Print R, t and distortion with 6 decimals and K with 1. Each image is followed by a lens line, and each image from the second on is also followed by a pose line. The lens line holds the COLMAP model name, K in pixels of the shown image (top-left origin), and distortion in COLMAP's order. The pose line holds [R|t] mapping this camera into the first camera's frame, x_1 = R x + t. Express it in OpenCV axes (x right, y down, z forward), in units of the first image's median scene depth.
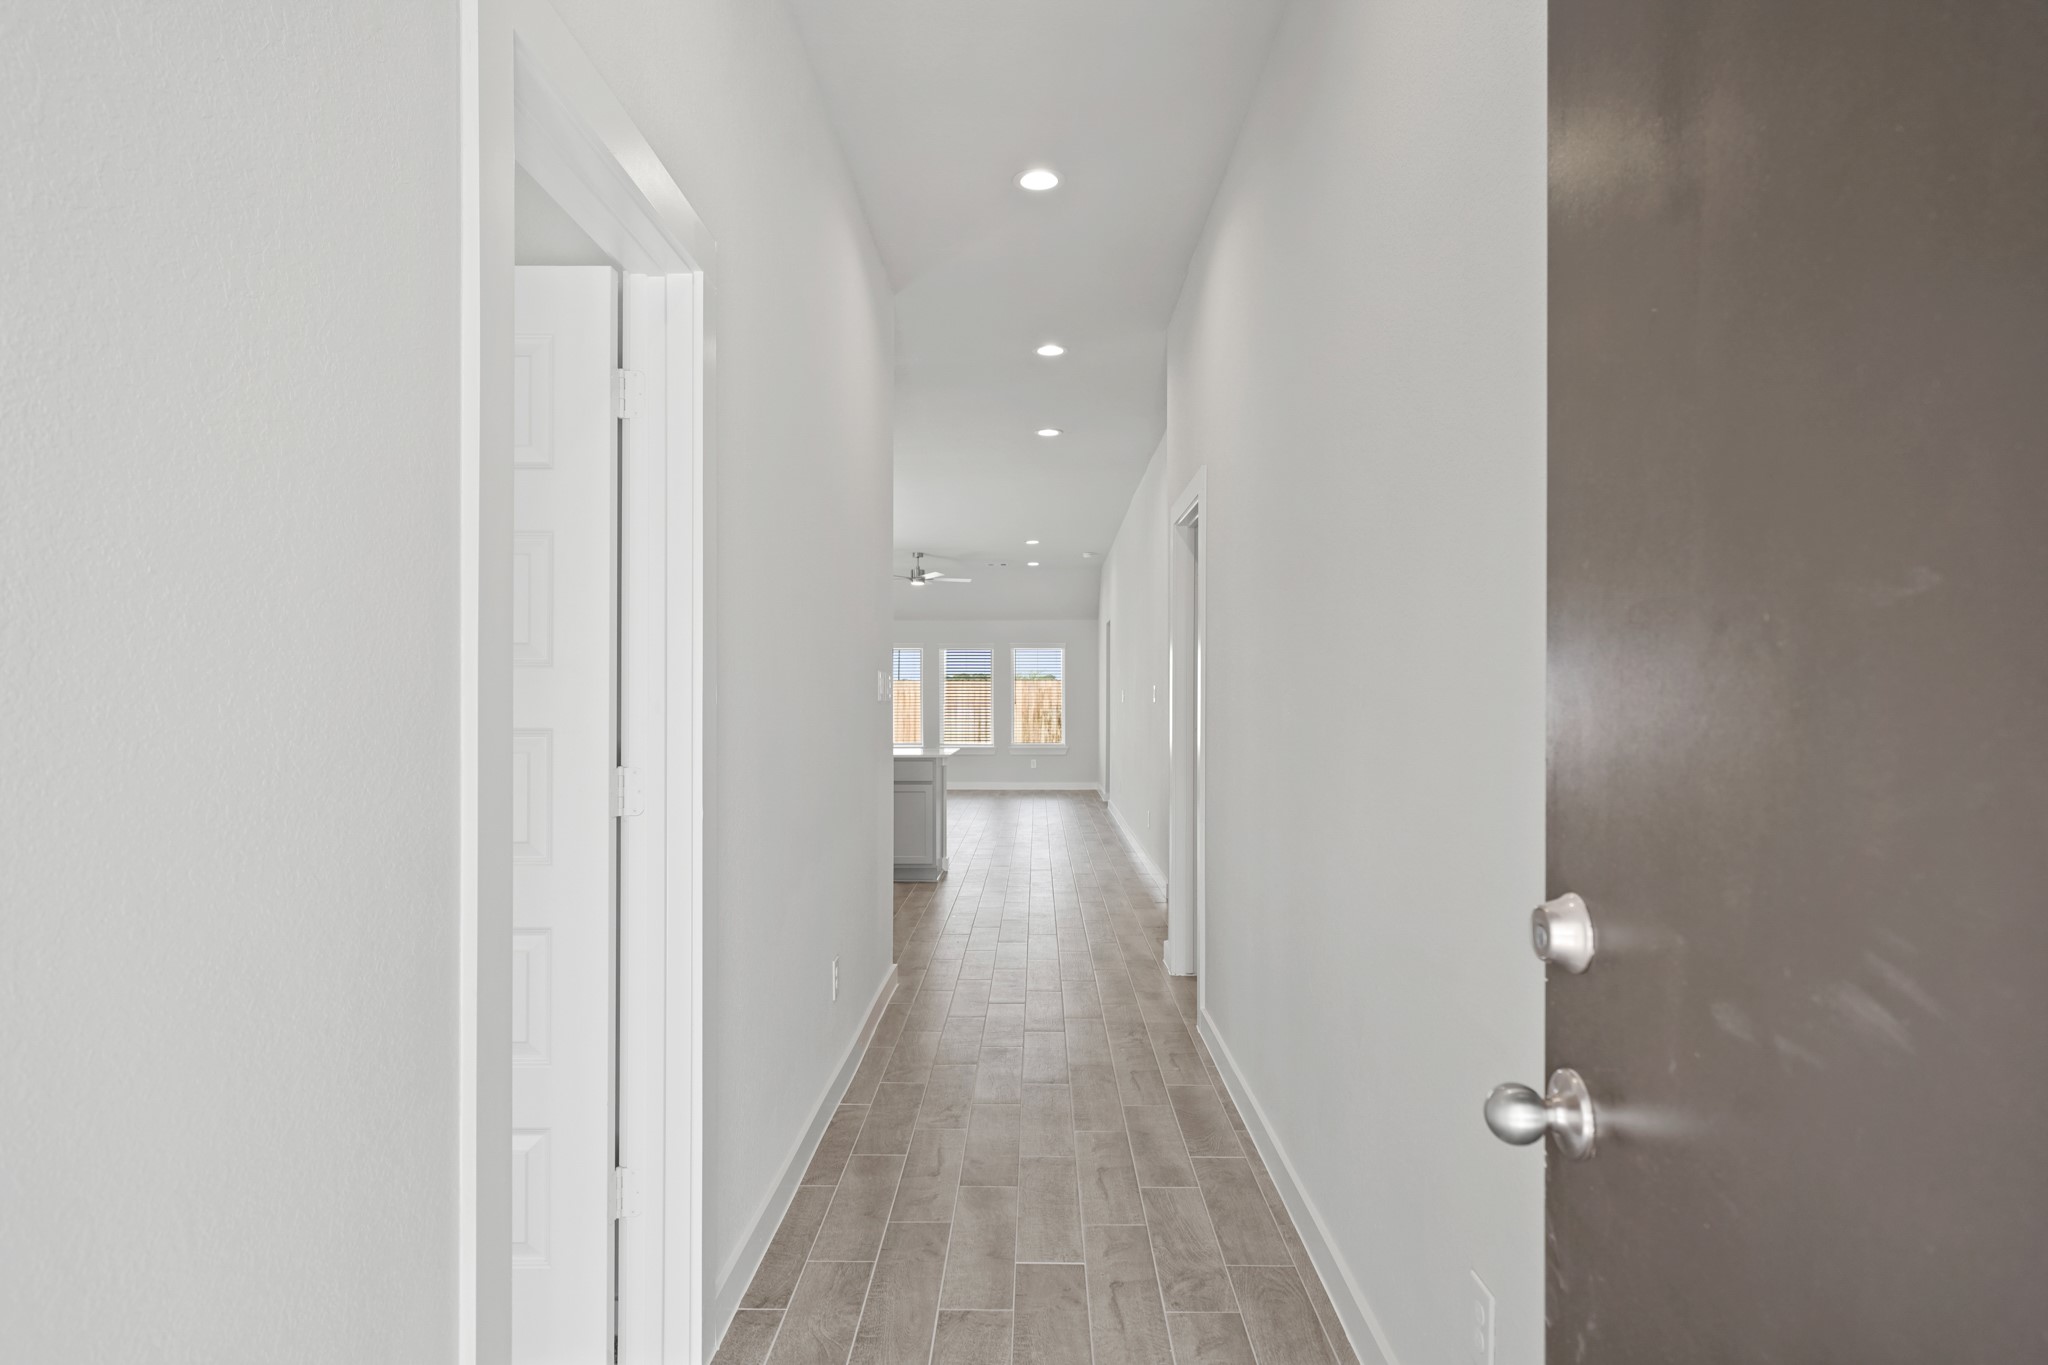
lens RADIAL K [[1206.1, 0, 1037.0], [0, 1206.1, 691.4], [0, 0, 1]] dist [0.001067, 0.000024]
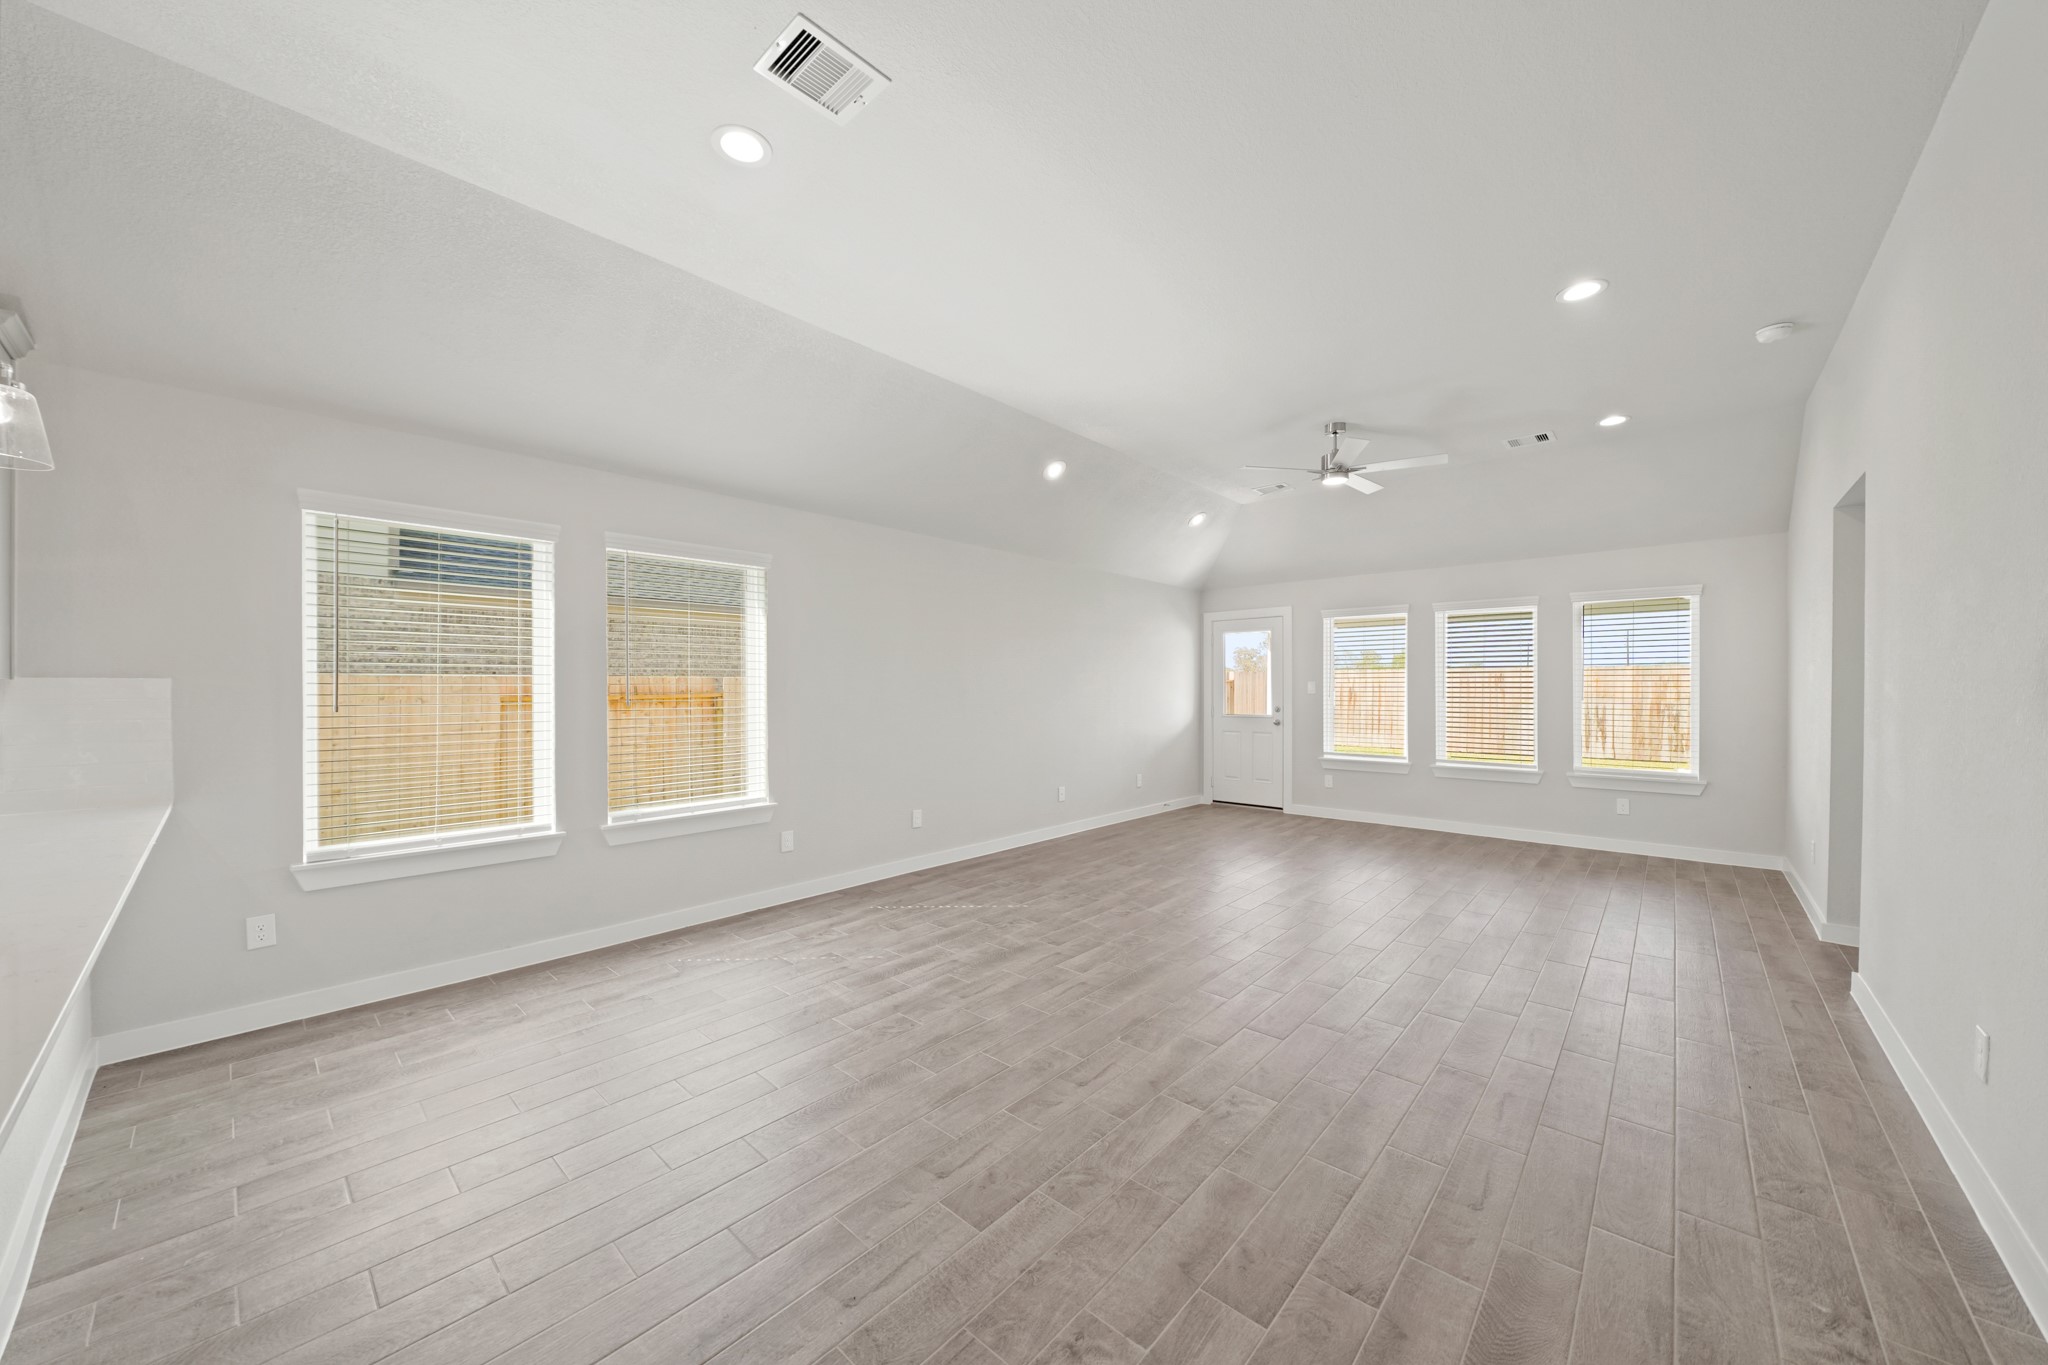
lens RADIAL K [[762.4, 0, 988.7], [0, 762.4, 691.8], [0, 0, 1]] dist [-0.007762, 0.000037]
pose [[0.742546, 0.005765, -0.669770, 0.014869], [0.002002, 0.999939, 0.010826, 0.002457], [0.669792, -0.009380, 0.742489, 0.570034]]
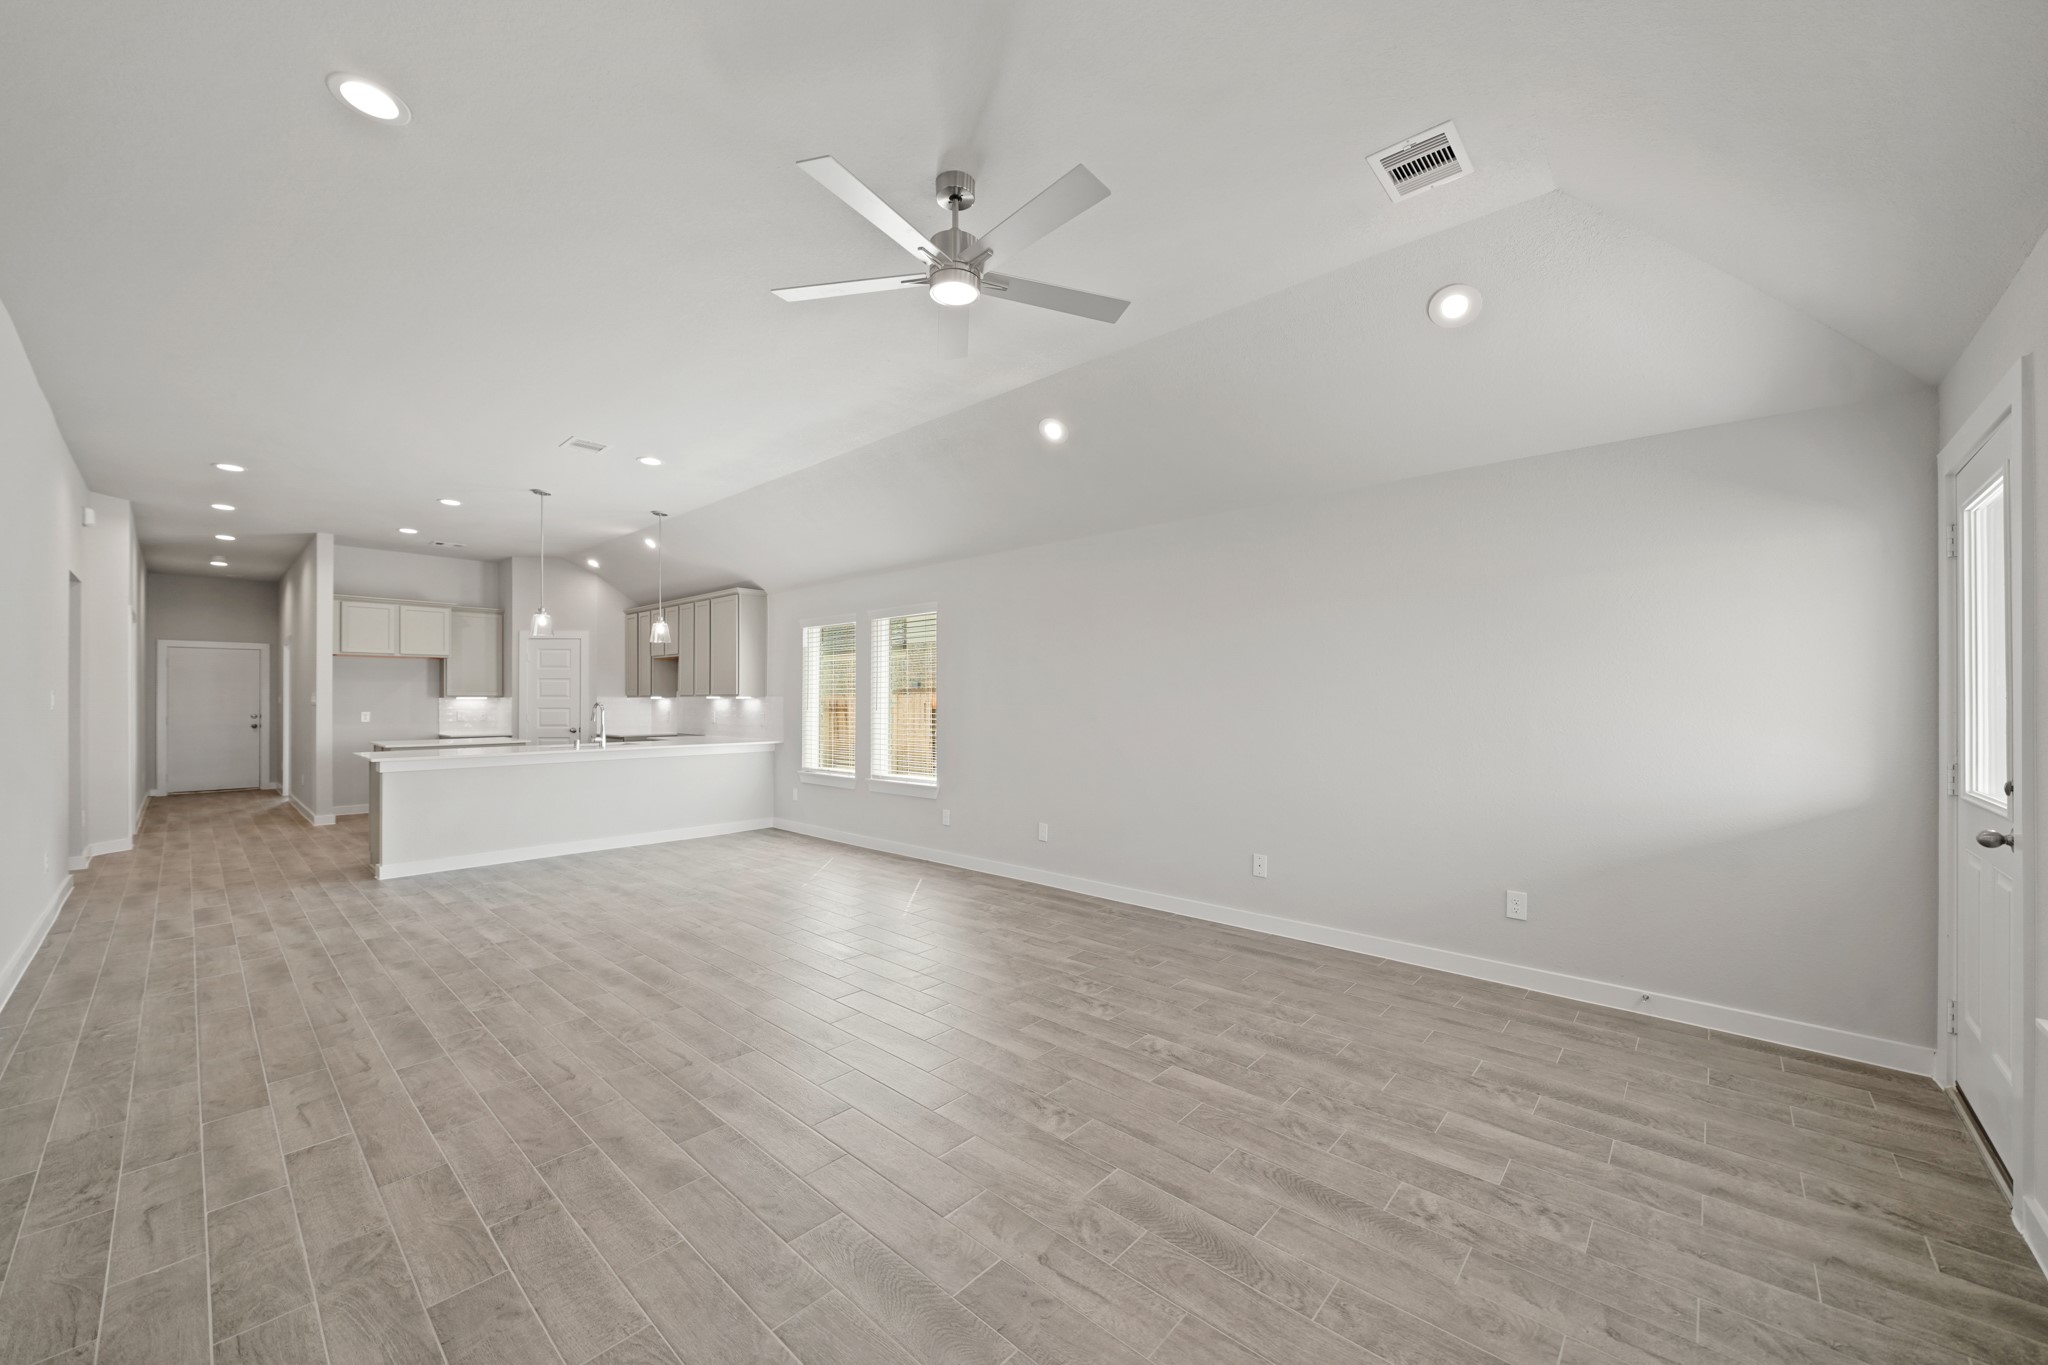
lens RADIAL K [[762.4, 0, 1044.9], [0, 762.4, 700.0], [0, 0, 1]] dist [-0.007762, 0.000037]
pose [[-0.657636, 0.003146, -0.753329, 0.018221], [0.005254, 0.999986, -0.000411, 0.003953], [0.753318, -0.004228, -0.657643, 0.993676]]
